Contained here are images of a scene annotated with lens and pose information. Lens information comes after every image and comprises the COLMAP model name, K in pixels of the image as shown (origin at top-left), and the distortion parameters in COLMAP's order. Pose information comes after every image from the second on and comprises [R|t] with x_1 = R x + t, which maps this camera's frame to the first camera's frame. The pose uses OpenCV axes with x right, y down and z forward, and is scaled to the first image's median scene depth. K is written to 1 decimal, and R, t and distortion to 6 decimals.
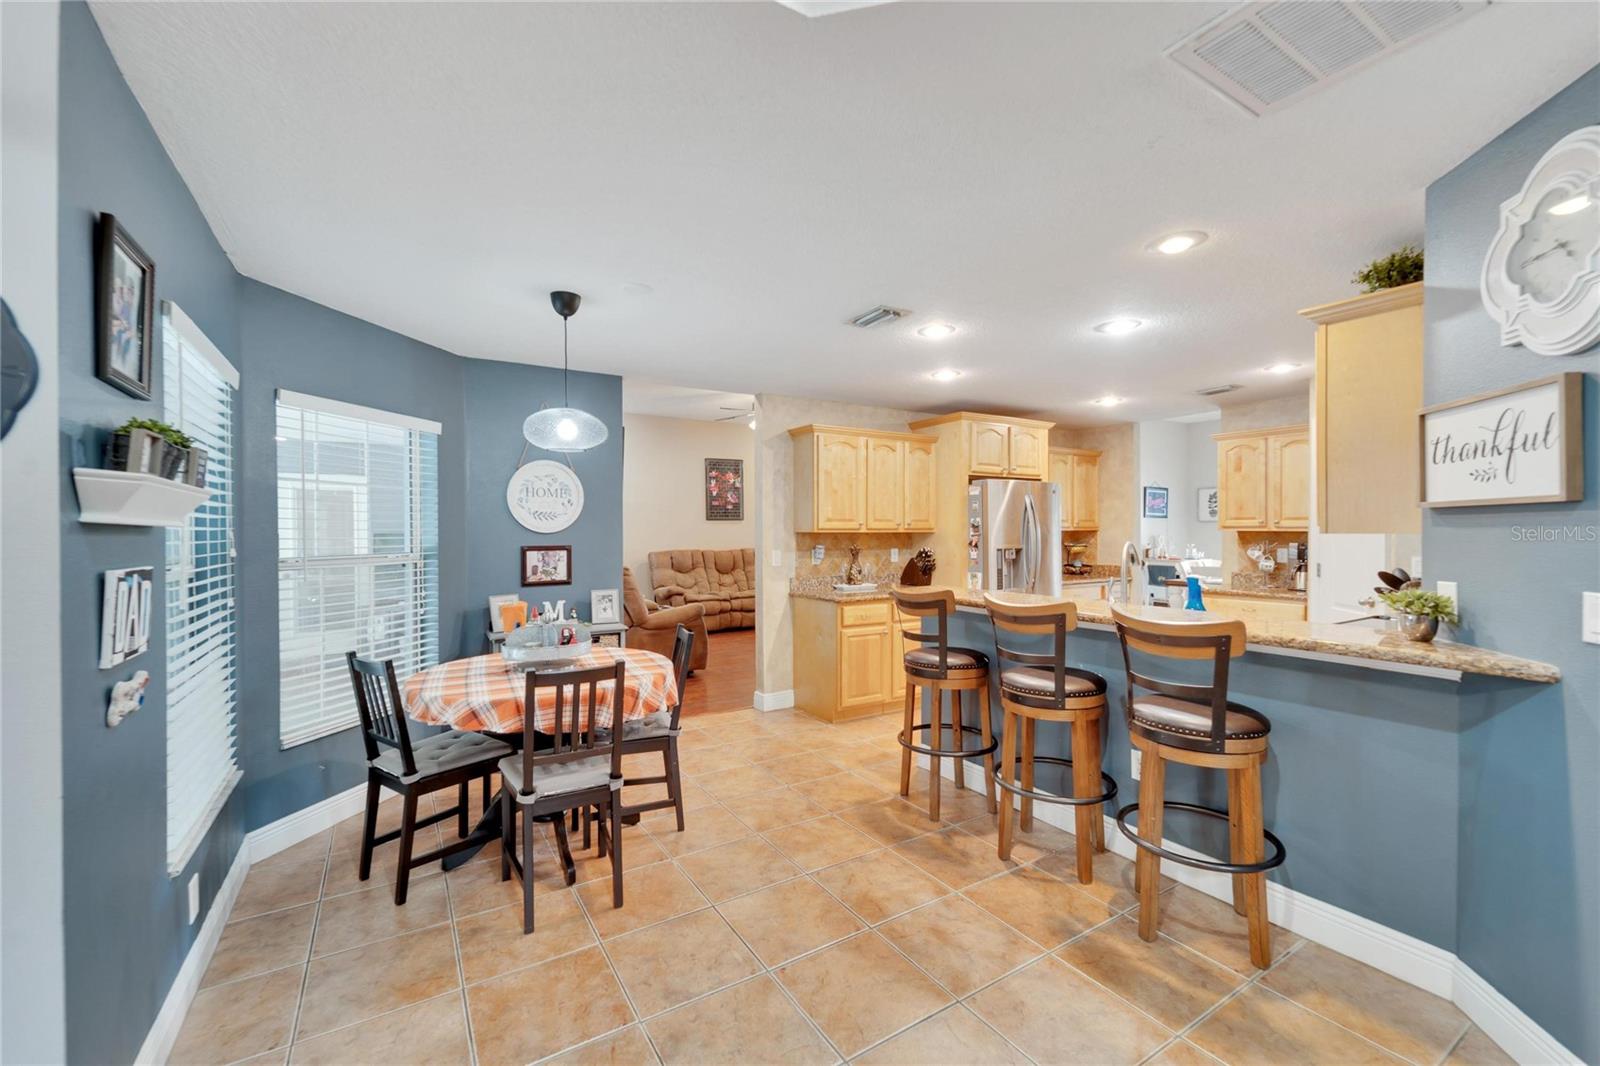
lens RADIAL K [[654.8, 0, 789.0], [0, 654.8, 534.8], [0, 0, 1]] dist [0.003206, -0.001100]
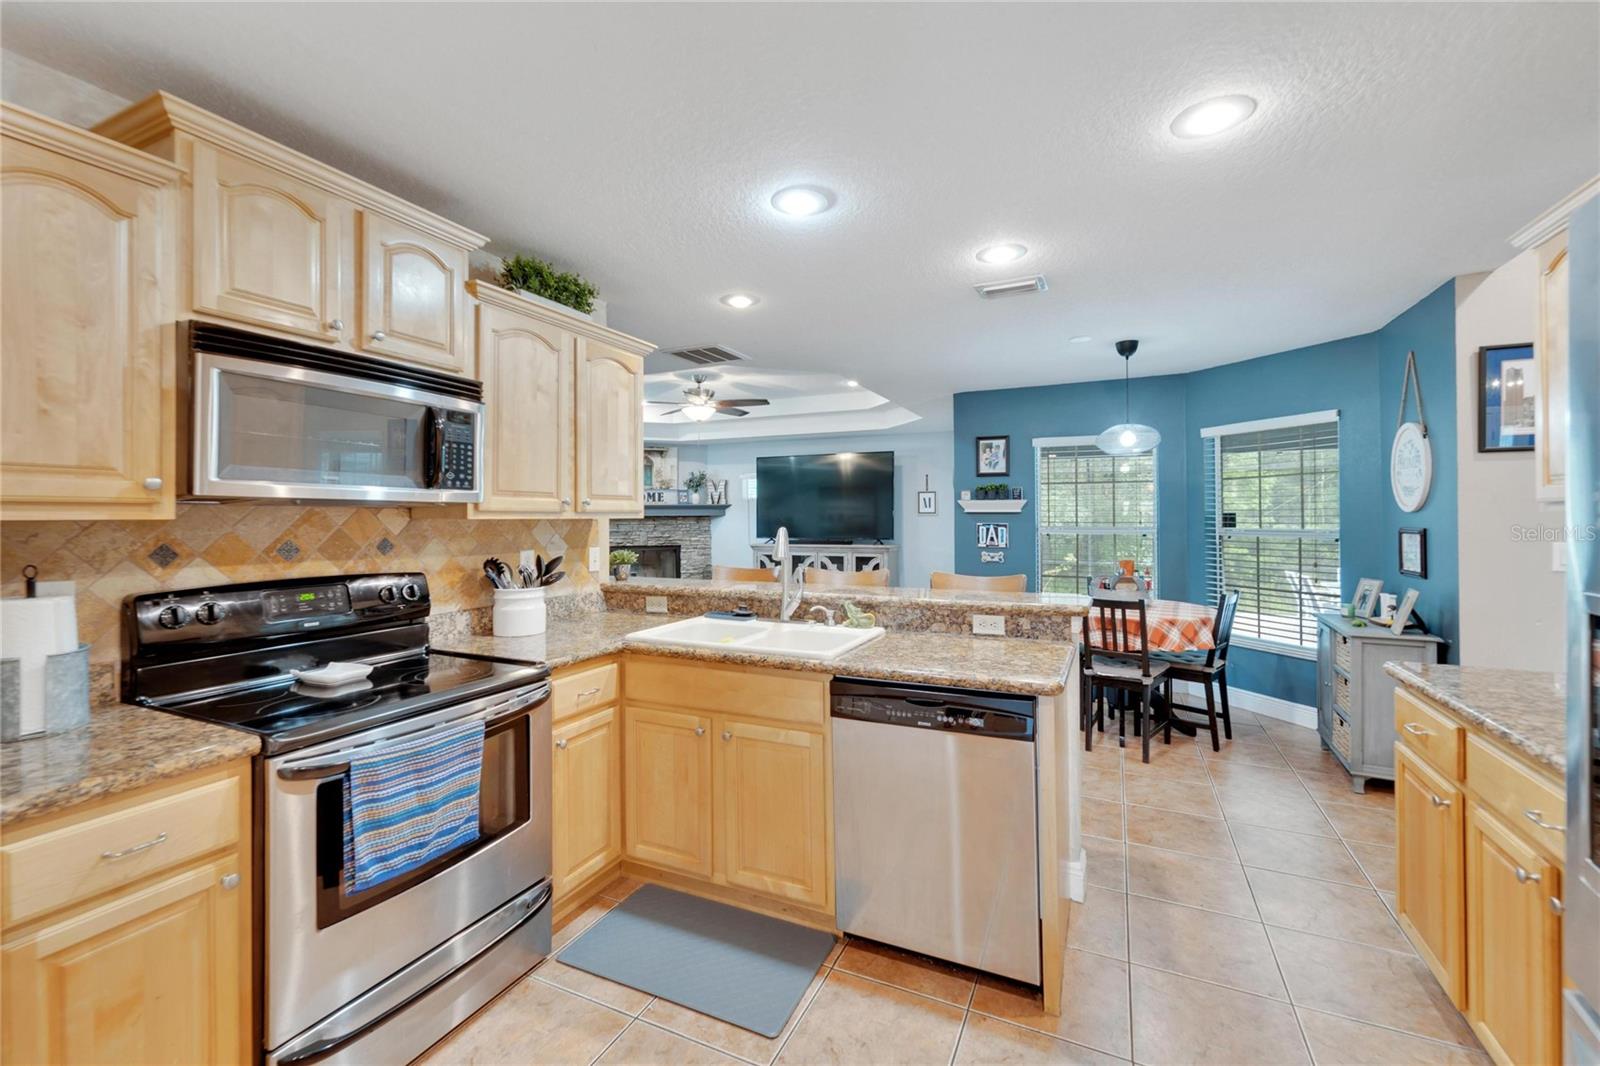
lens RADIAL K [[654.8, 0, 801.4], [0, 654.8, 511.7], [0, 0, 1]] dist [0.003206, -0.001100]
pose [[-0.838038, 0.004686, -0.545591, 0.583884], [0.005056, 0.999987, 0.000823, -0.006601], [0.545588, -0.002069, -0.838051, 1.050098]]
